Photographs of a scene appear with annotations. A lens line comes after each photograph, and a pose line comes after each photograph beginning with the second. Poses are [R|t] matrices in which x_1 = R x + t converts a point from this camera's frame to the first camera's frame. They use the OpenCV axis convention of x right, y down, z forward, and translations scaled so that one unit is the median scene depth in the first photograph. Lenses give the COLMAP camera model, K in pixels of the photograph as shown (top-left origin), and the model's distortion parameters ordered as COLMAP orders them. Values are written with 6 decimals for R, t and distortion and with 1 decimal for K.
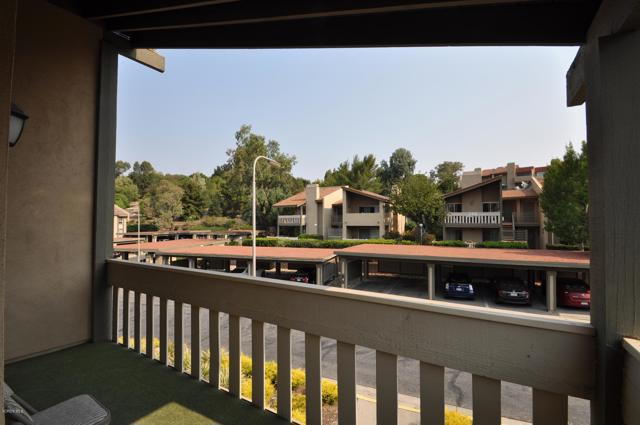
lens RADIAL K [[276.7, 0, 320.2], [0, 276.7, 216.9], [0, 0, 1]] dist [0.000630, -0.000342]
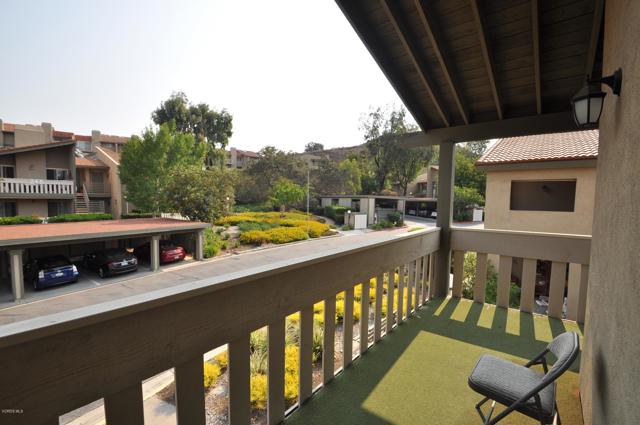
lens RADIAL K [[276.7, 0, 320.2], [0, 276.7, 216.9], [0, 0, 1]] dist [0.000630, -0.000342]
pose [[0.172342, -0.068126, 0.982678, -0.092535], [-0.033900, 0.996604, 0.075037, 0.003491], [-0.984454, -0.046244, 0.169448, 0.065764]]
